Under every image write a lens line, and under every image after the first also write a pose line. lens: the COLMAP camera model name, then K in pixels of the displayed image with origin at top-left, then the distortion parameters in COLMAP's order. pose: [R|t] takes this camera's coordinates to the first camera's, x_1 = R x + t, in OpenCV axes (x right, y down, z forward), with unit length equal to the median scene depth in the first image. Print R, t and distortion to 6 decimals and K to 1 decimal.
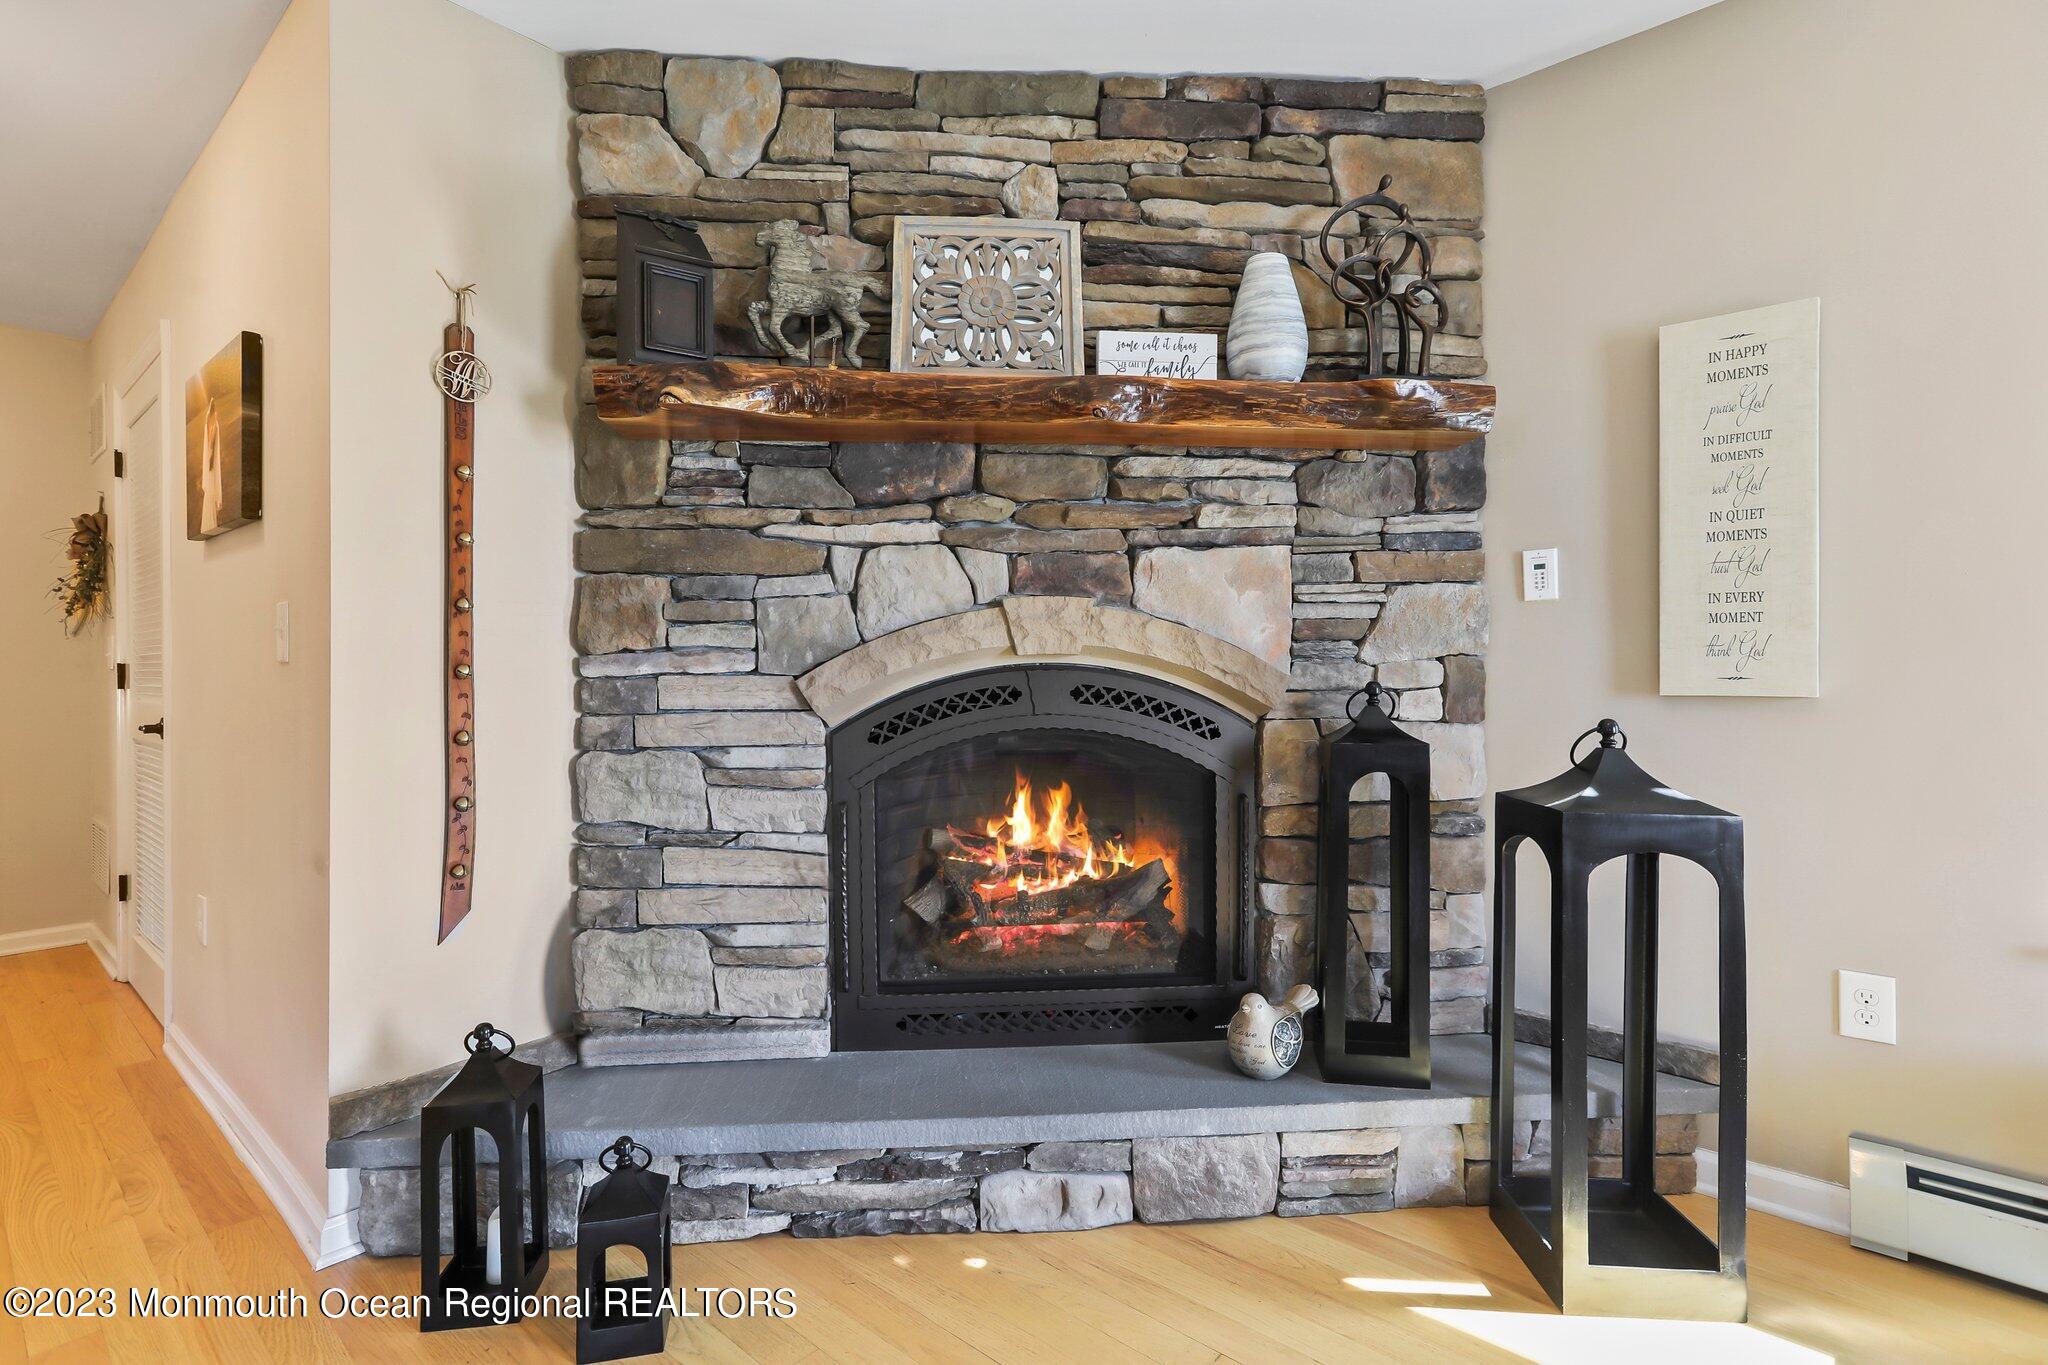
lens RADIAL K [[1019.6, 0, 1025.2], [0, 1019.6, 674.3], [0, 0, 1]] dist [-0.005224, 0.000298]
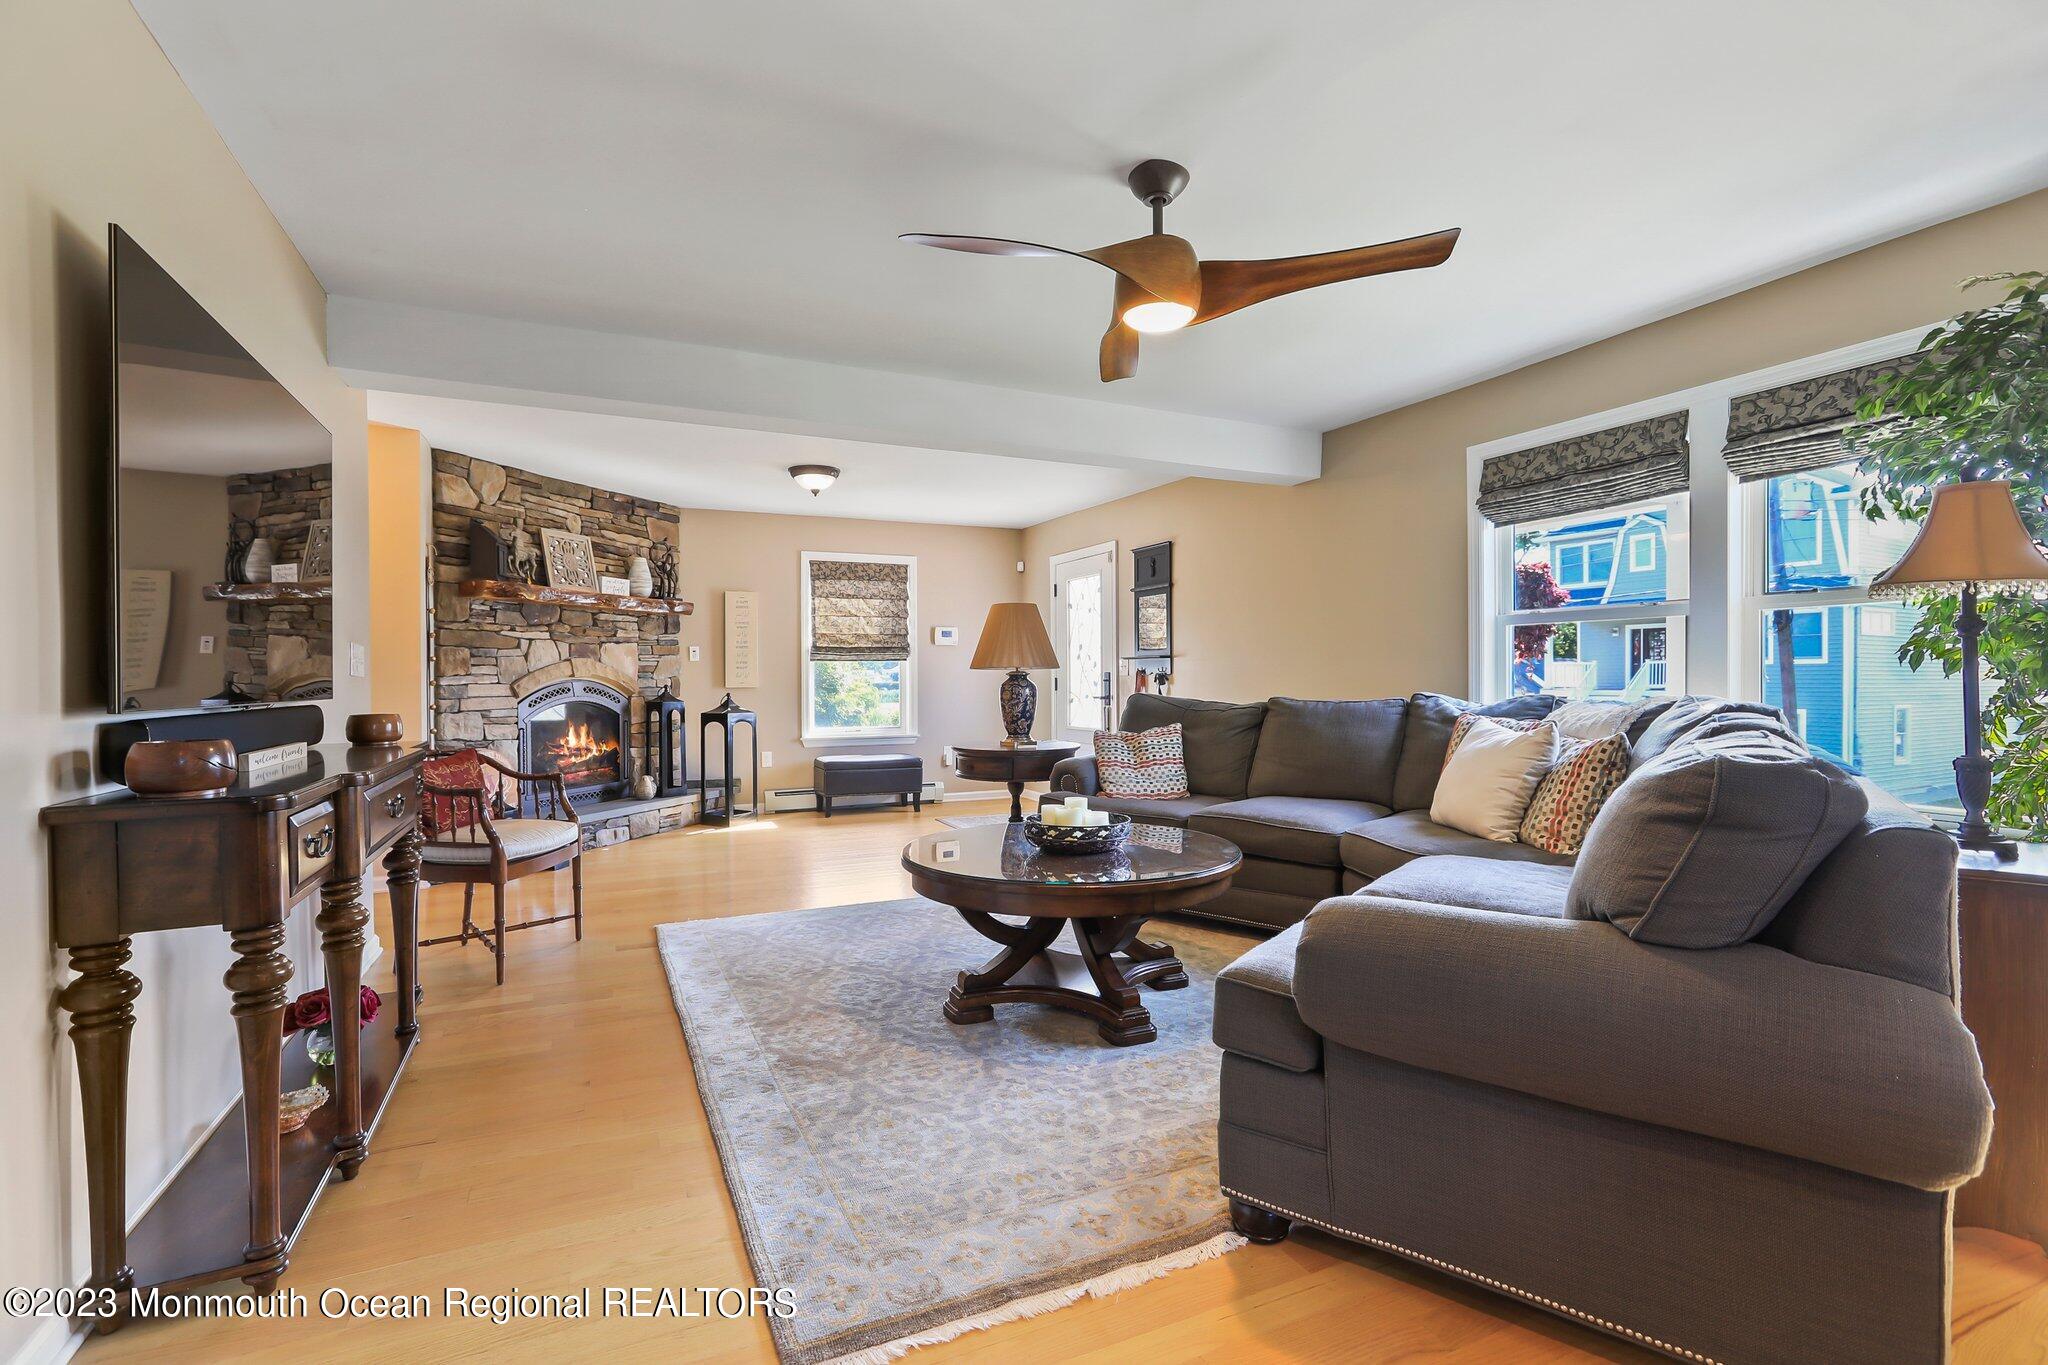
lens RADIAL K [[937.9, 0, 1024.8], [0, 937.9, 680.9], [0, 0, 1]] dist [-0.017275, 0.000689]
pose [[0.400746, -0.002695, 0.916185, -2.027584], [-0.004835, 0.999976, 0.005056, -0.027812], [-0.916177, -0.006456, 0.400723, -1.356428]]
